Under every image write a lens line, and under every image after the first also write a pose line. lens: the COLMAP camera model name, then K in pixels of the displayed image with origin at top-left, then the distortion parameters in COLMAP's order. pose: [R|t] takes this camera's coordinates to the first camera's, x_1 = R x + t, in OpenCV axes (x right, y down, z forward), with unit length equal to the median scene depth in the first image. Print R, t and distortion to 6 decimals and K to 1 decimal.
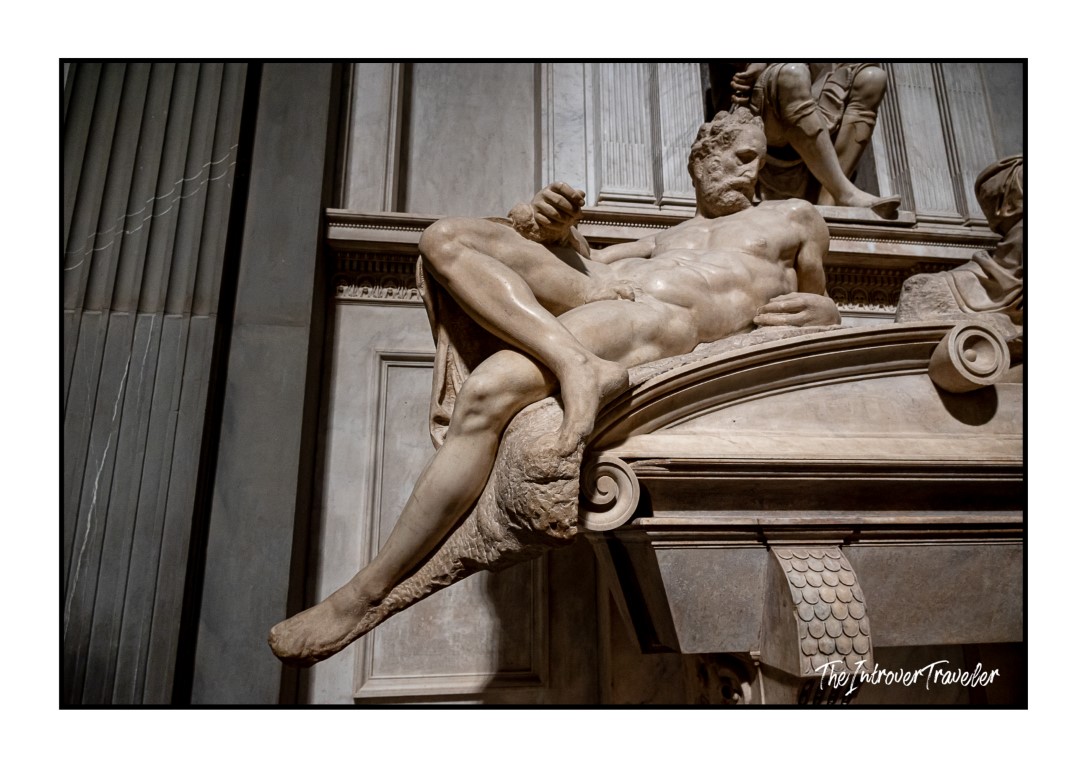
lens RADIAL K [[628.2, 0, 539.1], [0, 628.2, 383.1], [0, 0, 1]] dist [-0.004787, -0.000085]
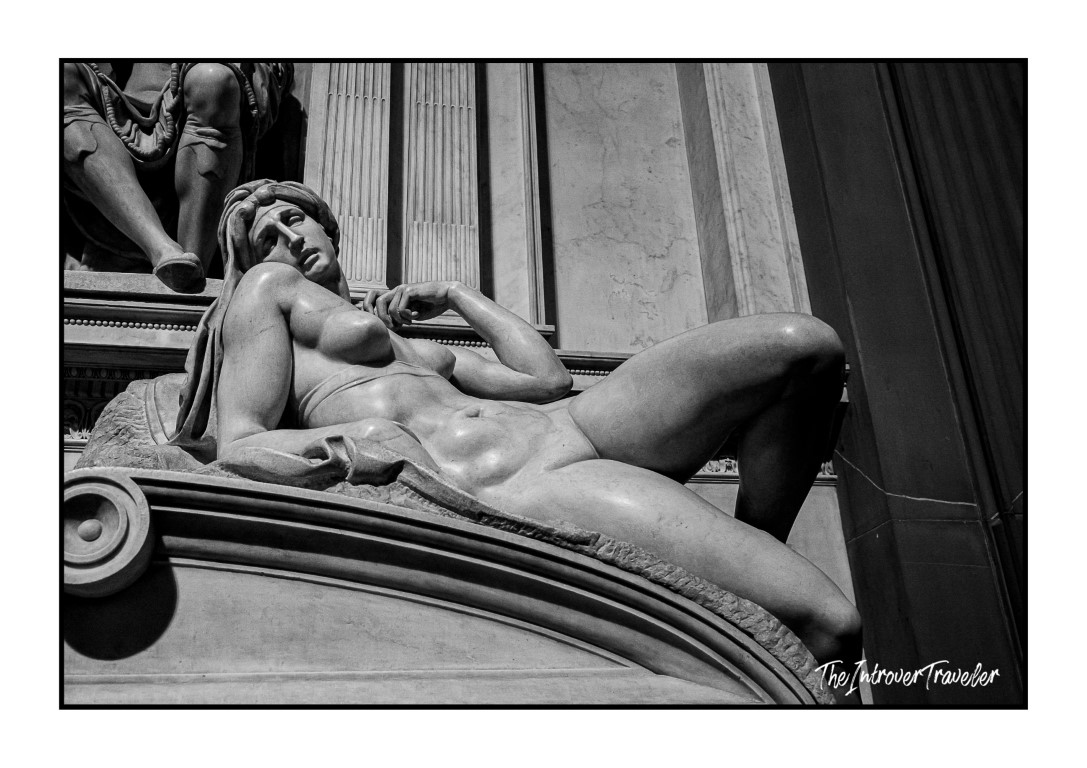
lens RADIAL K [[948.9, 0, 541.6], [0, 948.9, 383.8], [0, 0, 1]] dist [0.000493, -0.016787]
pose [[0.997286, -0.004546, 0.073490, 1.047121], [0.018045, 0.982744, -0.184089, -0.001238], [-0.071385, 0.184916, 0.980158, 0.123990]]
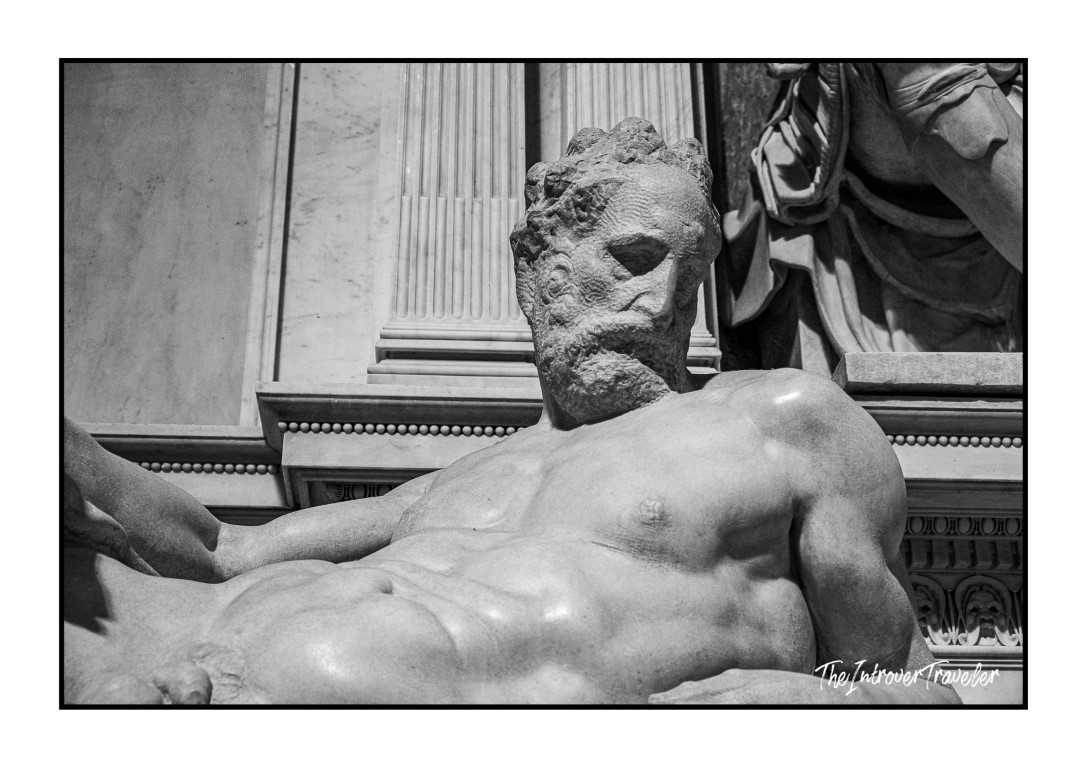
lens RADIAL K [[1706.8, 0, 536.2], [0, 1706.8, 383.0], [0, 0, 1]] dist [0.016275, 0.000000]
pose [[0.997359, -0.033174, -0.064617, 0.314195], [0.018306, 0.975697, -0.218359, -0.084702], [0.070290, 0.216599, 0.973727, 0.096502]]
